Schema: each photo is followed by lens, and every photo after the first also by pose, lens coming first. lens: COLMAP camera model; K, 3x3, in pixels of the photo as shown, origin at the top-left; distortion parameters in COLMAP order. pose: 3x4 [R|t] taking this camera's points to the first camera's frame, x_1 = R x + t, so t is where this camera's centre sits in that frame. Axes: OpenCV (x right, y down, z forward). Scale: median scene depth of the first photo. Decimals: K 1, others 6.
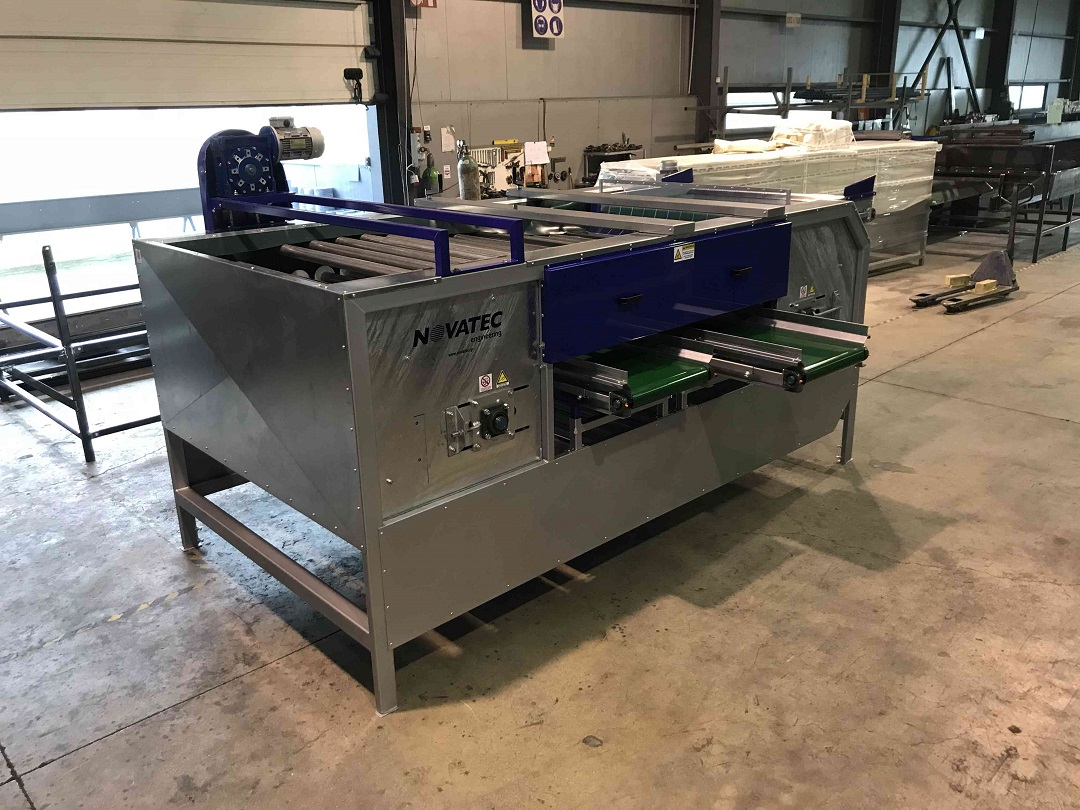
lens RADIAL K [[876.8, 0, 538.3], [0, 876.8, 399.0], [0, 0, 1]] dist [0.007477, 0.001238]
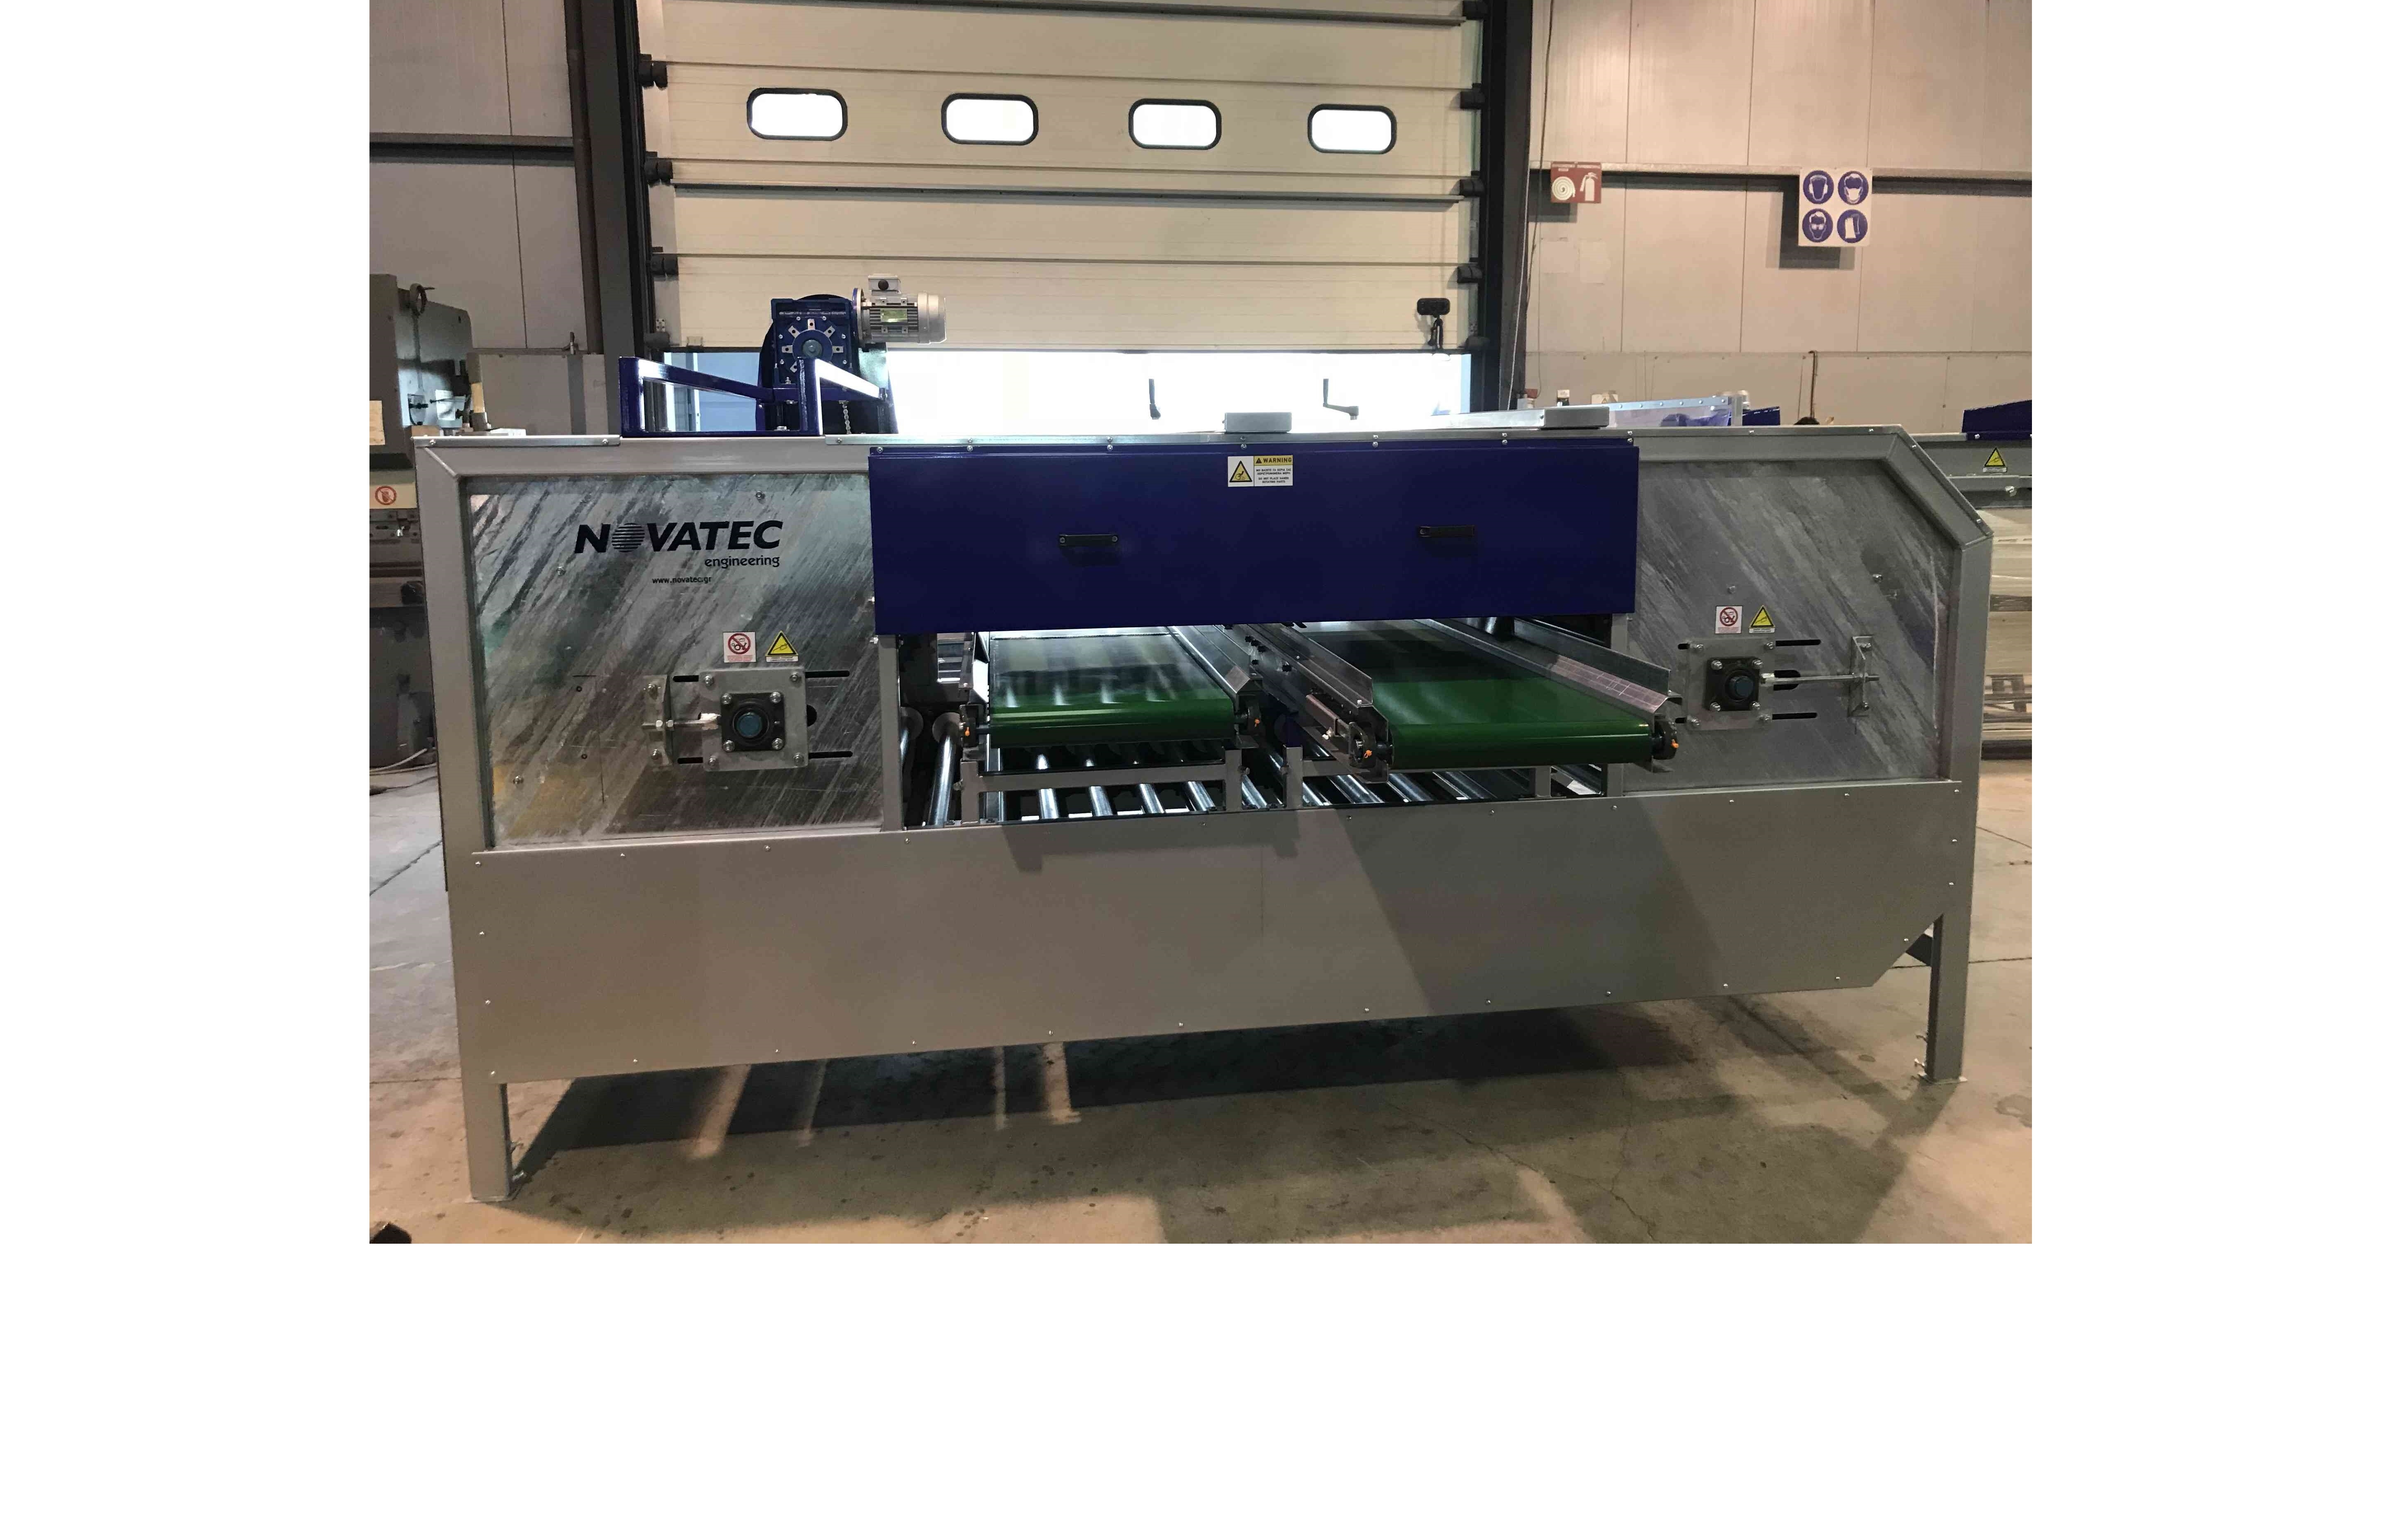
lens RADIAL K [[1376.9, 0, 1204.5], [0, 1376.9, 607.8], [0, 0, 1]] dist [0.003964, 0.000265]
pose [[0.827988, 0.086370, -0.554054, 0.480394], [-0.191540, 0.972199, -0.134688, 0.013512], [0.527018, 0.217644, 0.821513, 0.314676]]
